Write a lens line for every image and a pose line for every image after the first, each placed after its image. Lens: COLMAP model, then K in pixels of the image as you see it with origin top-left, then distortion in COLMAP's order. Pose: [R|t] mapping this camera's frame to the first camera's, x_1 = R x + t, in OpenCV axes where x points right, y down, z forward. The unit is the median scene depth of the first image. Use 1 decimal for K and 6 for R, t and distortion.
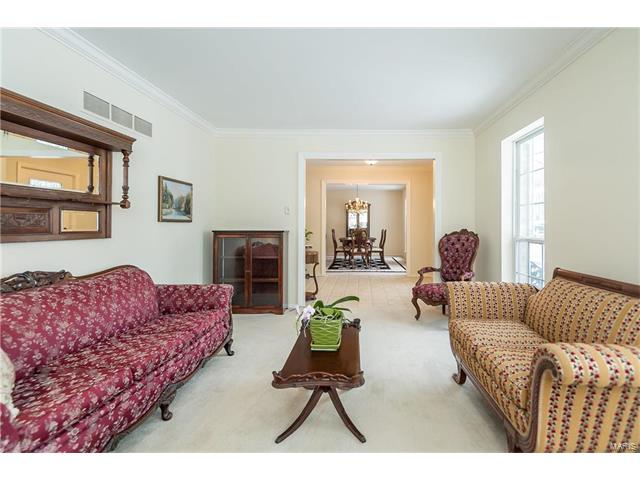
lens RADIAL K [[307.9, 0, 316.0], [0, 307.9, 221.4], [0, 0, 1]] dist [0.009886, -0.001671]
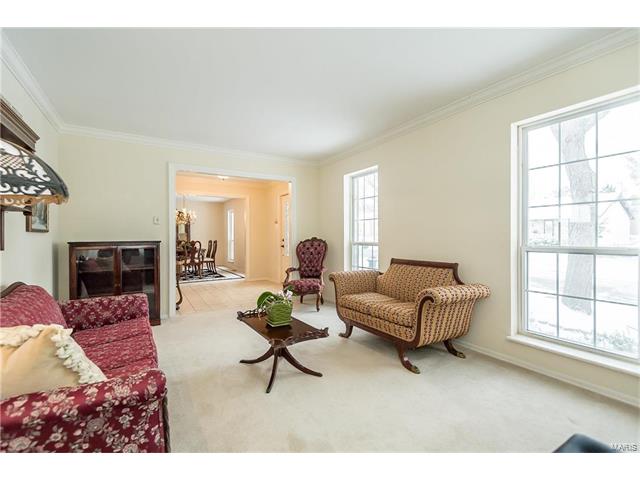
lens RADIAL K [[289.0, 0, 303.3], [0, 289.0, 231.0], [0, 0, 1]] dist [0.022797, -0.000976]
pose [[0.867295, 0.000407, 0.497794, -0.230085], [0.001764, 0.999991, -0.003889, 0.003402], [-0.497791, 0.004251, 0.867287, -0.068369]]
